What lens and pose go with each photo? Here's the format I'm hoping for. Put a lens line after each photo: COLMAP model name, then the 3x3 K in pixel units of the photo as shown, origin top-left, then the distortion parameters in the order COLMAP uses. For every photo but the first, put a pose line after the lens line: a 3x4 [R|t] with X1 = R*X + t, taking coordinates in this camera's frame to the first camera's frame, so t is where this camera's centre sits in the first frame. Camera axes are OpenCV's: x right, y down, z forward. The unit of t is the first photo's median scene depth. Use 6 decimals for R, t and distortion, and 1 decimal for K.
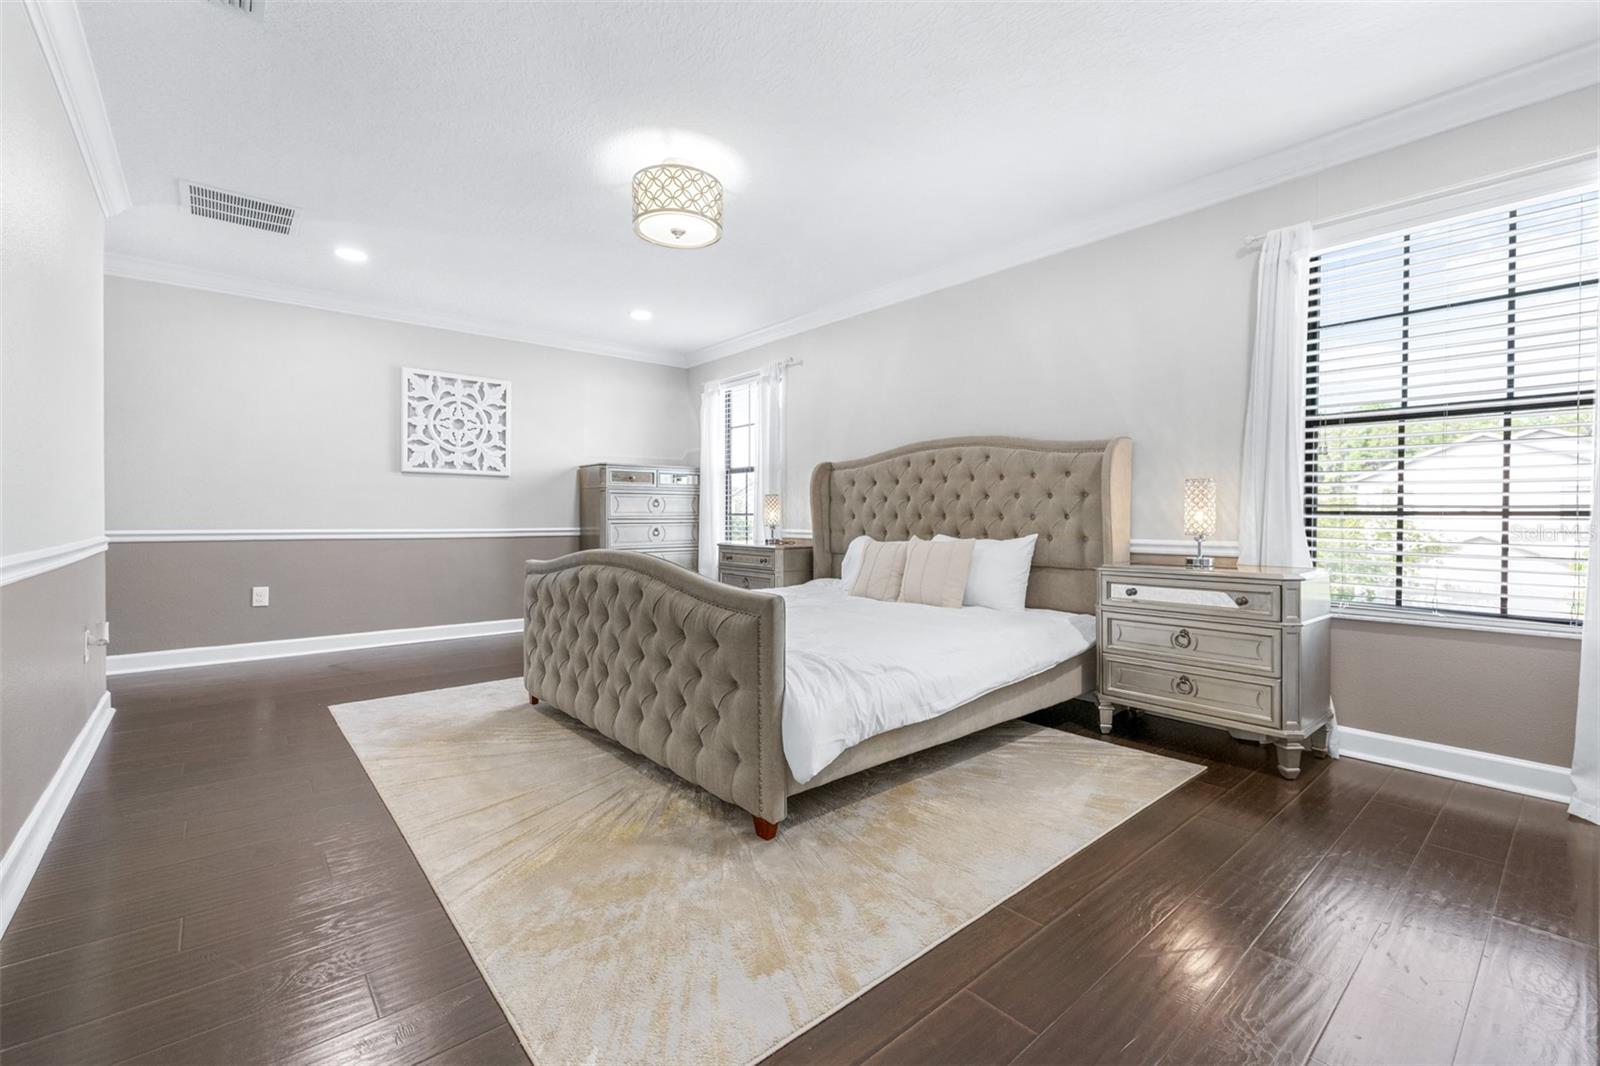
lens RADIAL K [[690.4, 0, 782.3], [0, 690.4, 532.4], [0, 0, 1]] dist [0.001305, 0.000049]
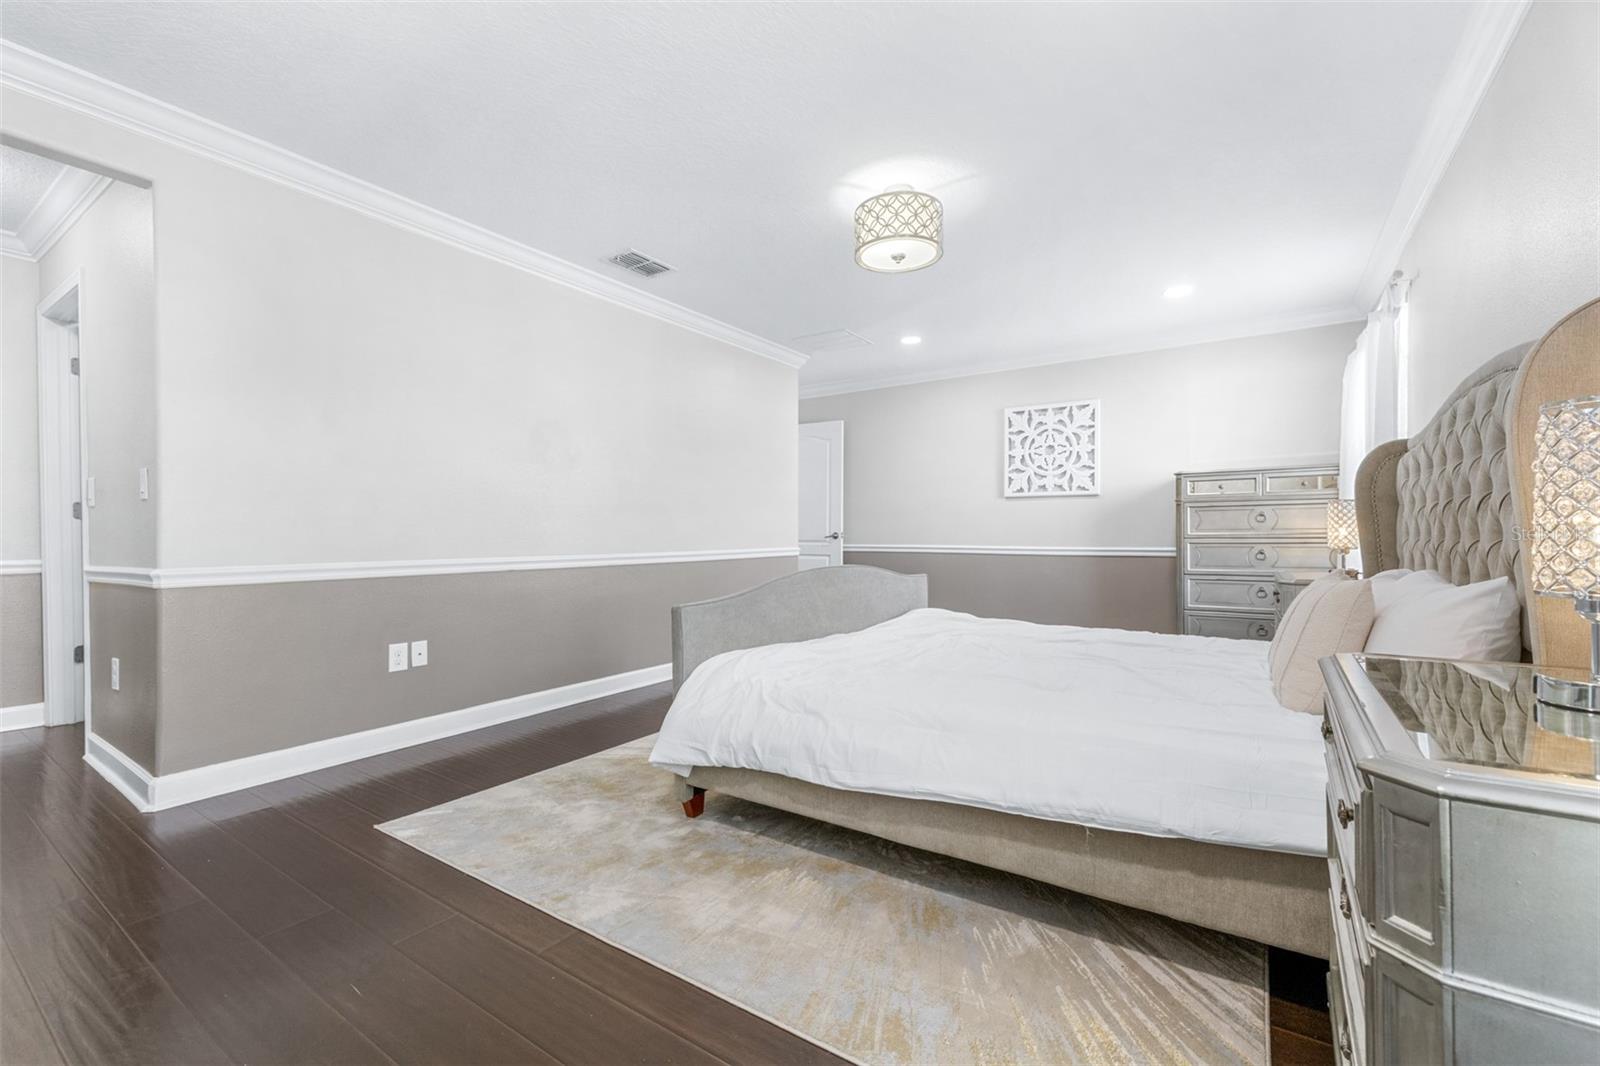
lens RADIAL K [[674.0, 0, 801.1], [0, 674.0, 540.1], [0, 0, 1]] dist [0.000310, 0.000178]
pose [[0.271390, 0.004636, -0.962458, 0.447454], [-0.018323, 0.999832, -0.000351, -0.008326], [0.962295, 0.017730, 0.271430, 0.347999]]
